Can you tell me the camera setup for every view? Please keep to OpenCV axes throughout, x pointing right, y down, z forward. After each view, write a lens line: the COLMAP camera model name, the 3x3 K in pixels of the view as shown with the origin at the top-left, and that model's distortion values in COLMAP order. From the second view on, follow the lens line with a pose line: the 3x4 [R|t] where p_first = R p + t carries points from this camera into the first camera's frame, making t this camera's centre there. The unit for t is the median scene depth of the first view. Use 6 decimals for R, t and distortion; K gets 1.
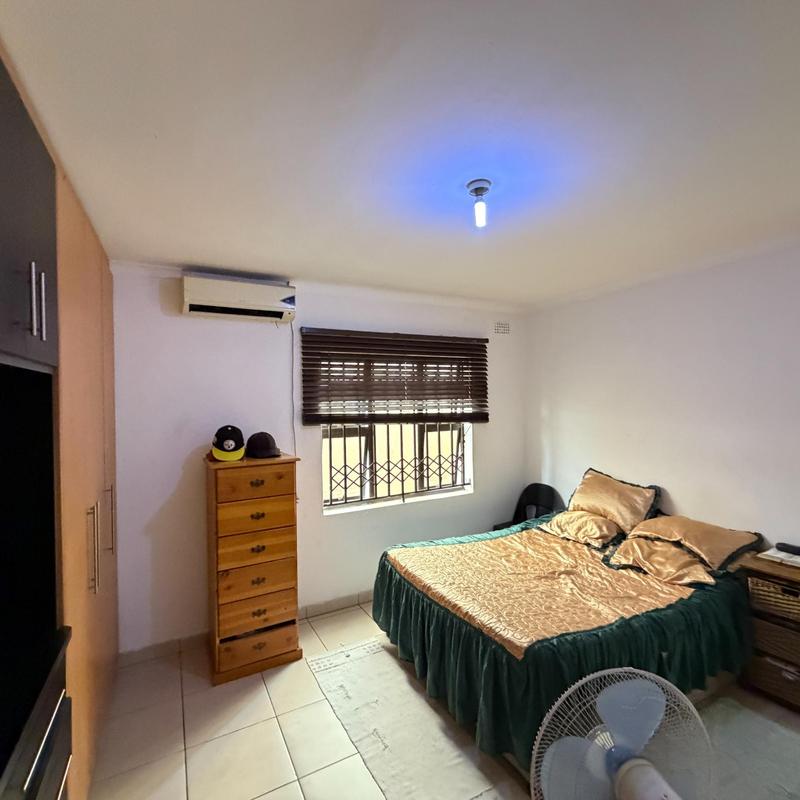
lens RADIAL K [[440.4, 0, 400.0], [0, 440.4, 400.0], [0, 0, 1]] dist [0.021631, -0.000327]
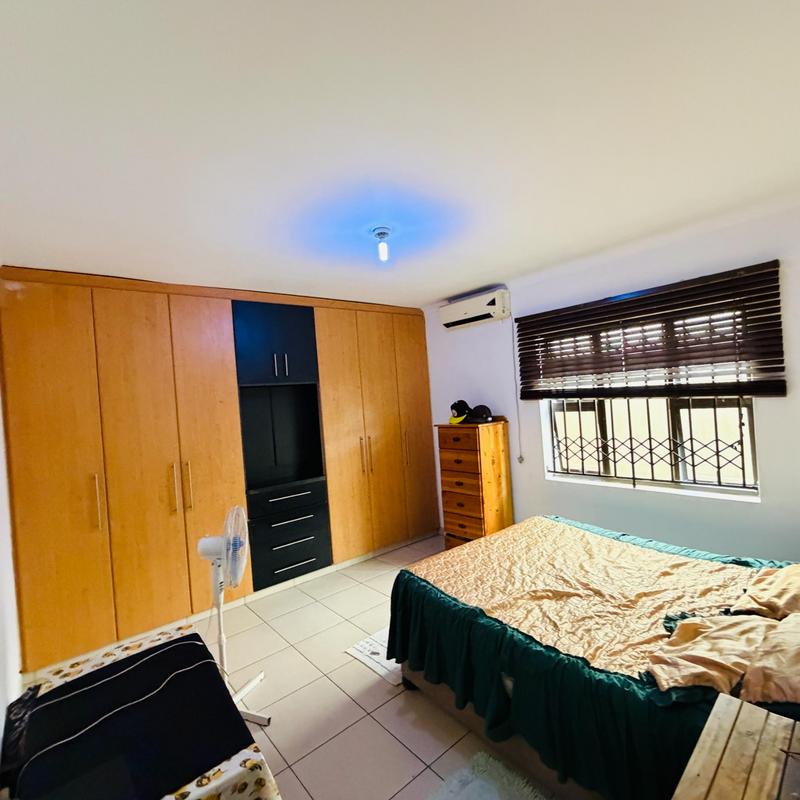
lens RADIAL K [[425.8, 0, 400.0], [0, 425.8, 400.0], [0, 0, 1]] dist [0.004319, -0.002231]
pose [[0.189457, 0.021566, -0.981652, 0.760052], [0.082938, 0.995834, 0.037885, -0.012713], [0.978380, -0.088594, 0.186879, 0.407208]]
